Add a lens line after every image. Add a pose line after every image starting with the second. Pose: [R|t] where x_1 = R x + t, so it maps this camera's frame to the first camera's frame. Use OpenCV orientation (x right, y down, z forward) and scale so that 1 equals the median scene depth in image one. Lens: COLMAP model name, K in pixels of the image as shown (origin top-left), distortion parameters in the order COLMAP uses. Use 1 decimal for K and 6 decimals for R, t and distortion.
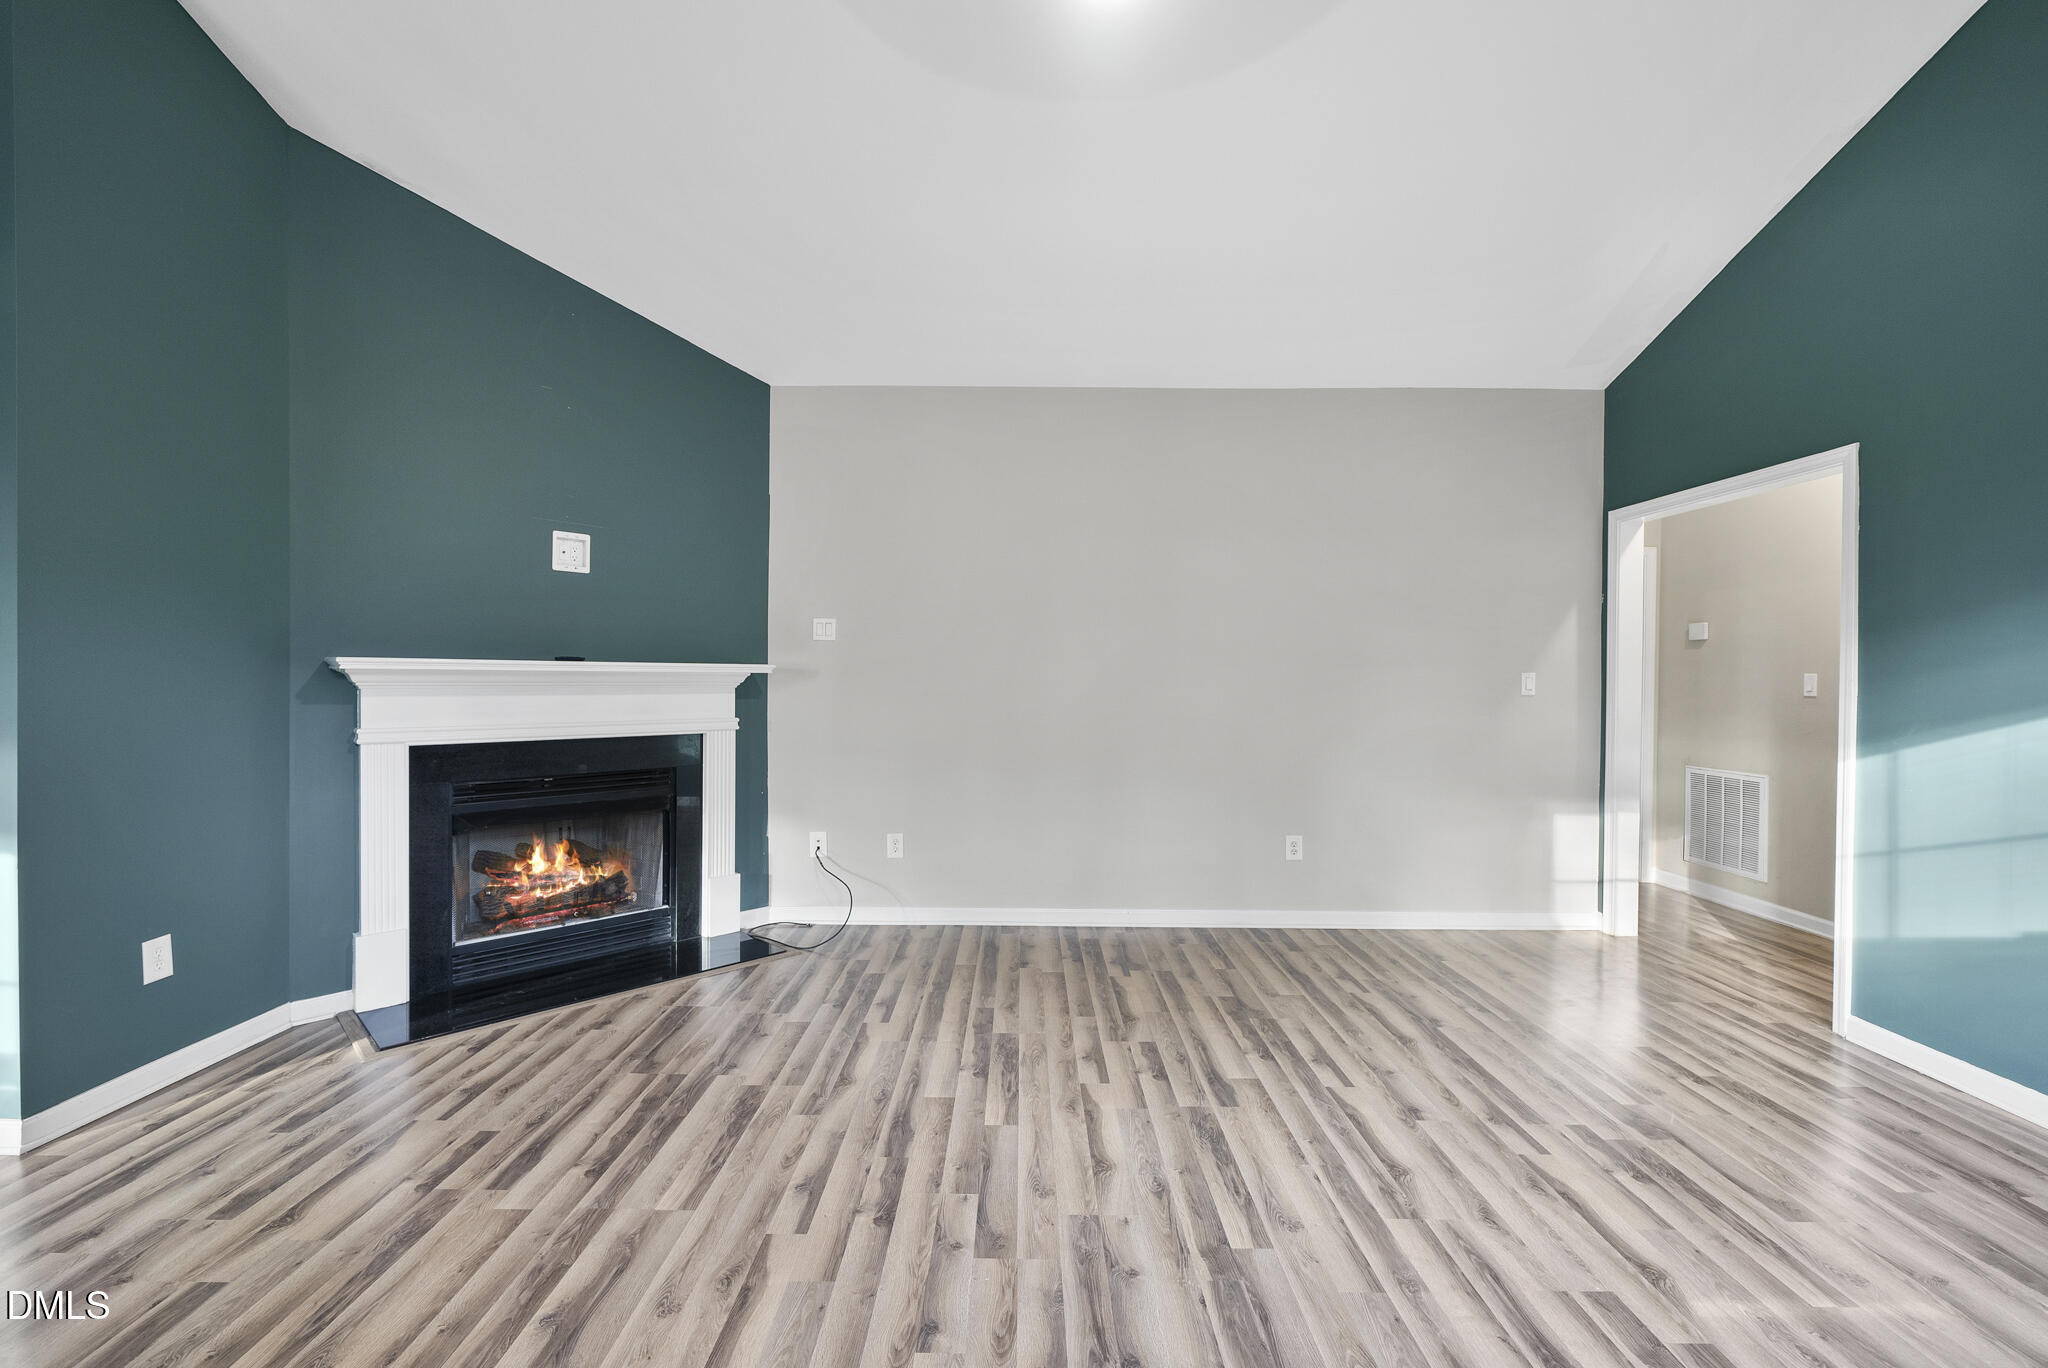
lens RADIAL K [[867.1, 0, 1021.5], [0, 867.1, 688.6], [0, 0, 1]] dist [-0.001316, -0.000197]
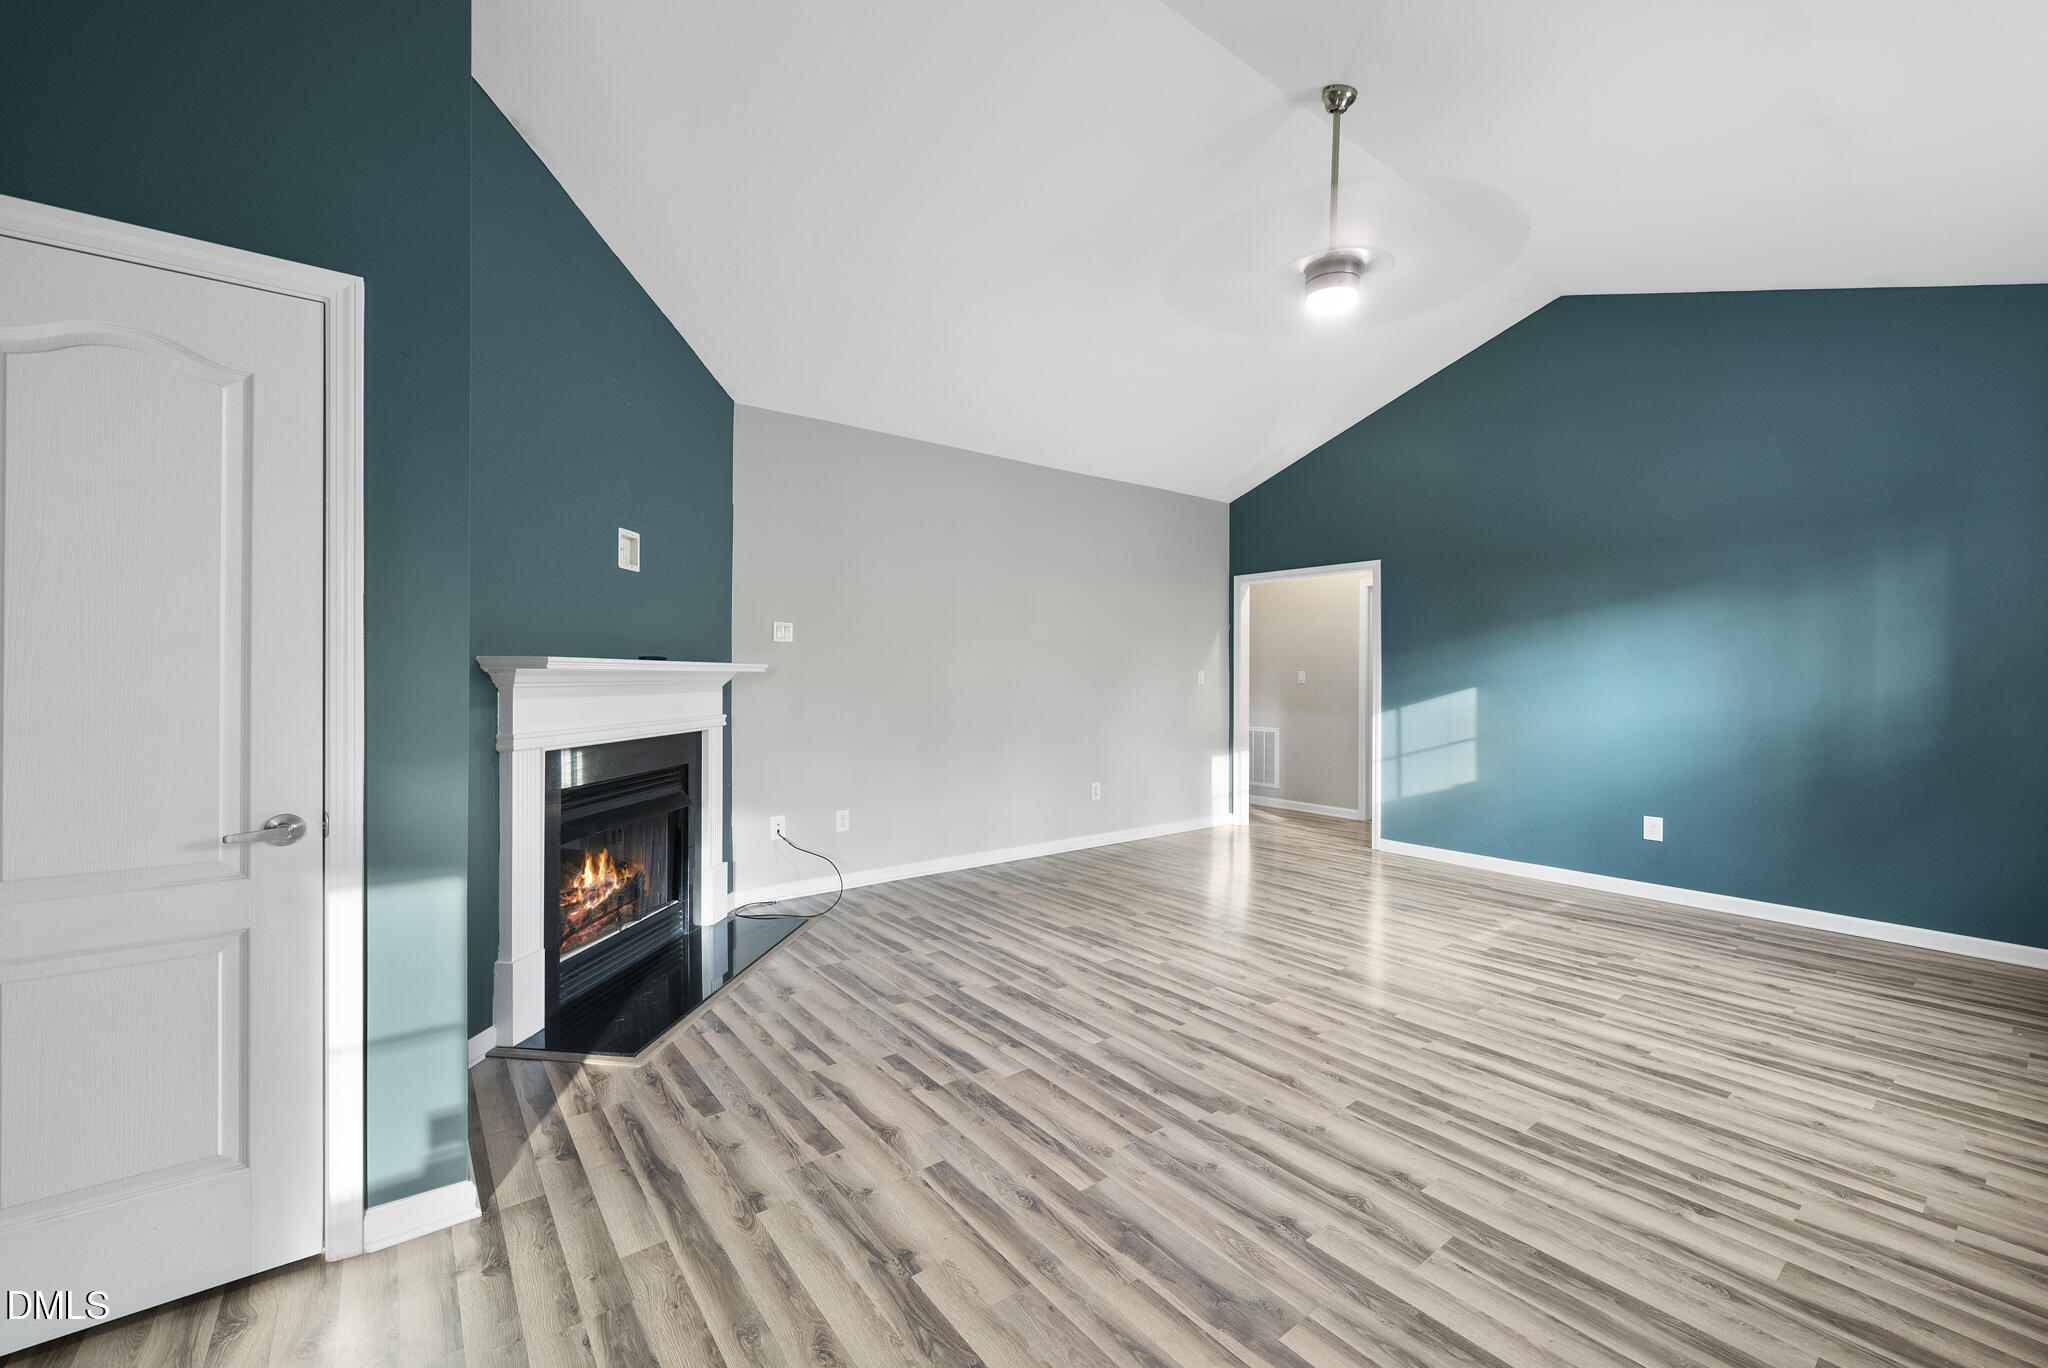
lens RADIAL K [[811.1, 0, 1019.8], [0, 811.1, 684.7], [0, 0, 1]] dist [-0.001593, -0.000132]
pose [[0.792065, -0.011105, 0.610336, -0.845338], [0.010152, 0.999936, 0.005018, -0.005174], [-0.610353, 0.002222, 0.792127, -0.001330]]
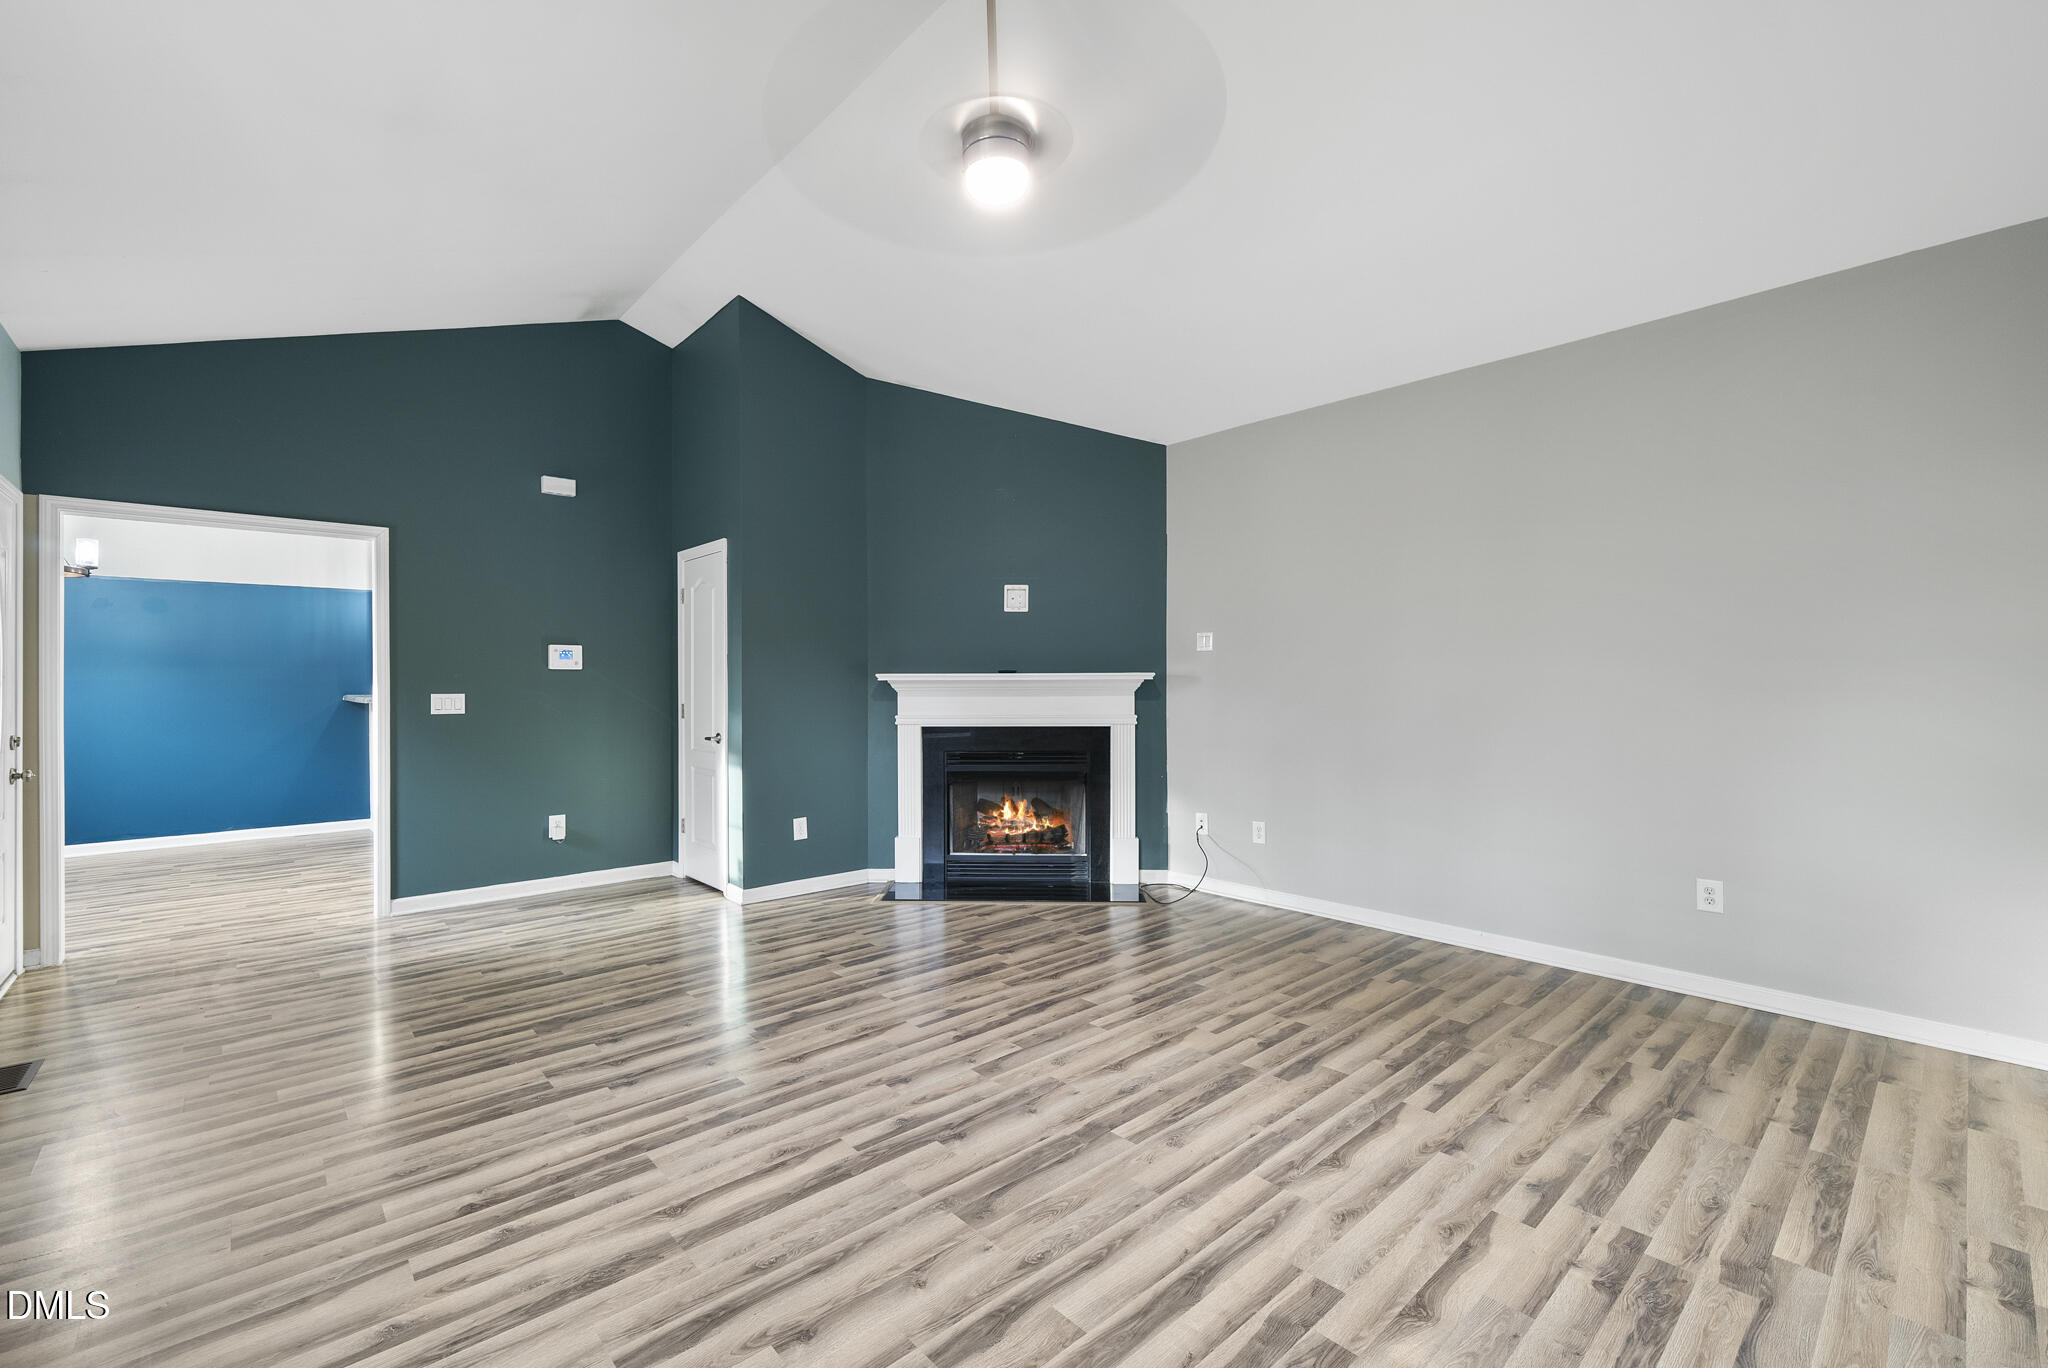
lens RADIAL K [[867.1, 0, 1021.5], [0, 867.1, 688.6], [0, 0, 1]] dist [-0.001316, -0.000197]
pose [[0.674749, -0.005720, -0.738025, 0.647428], [-0.000174, 0.999969, -0.007909, 0.006685], [0.738047, 0.005464, 0.674727, 0.029191]]
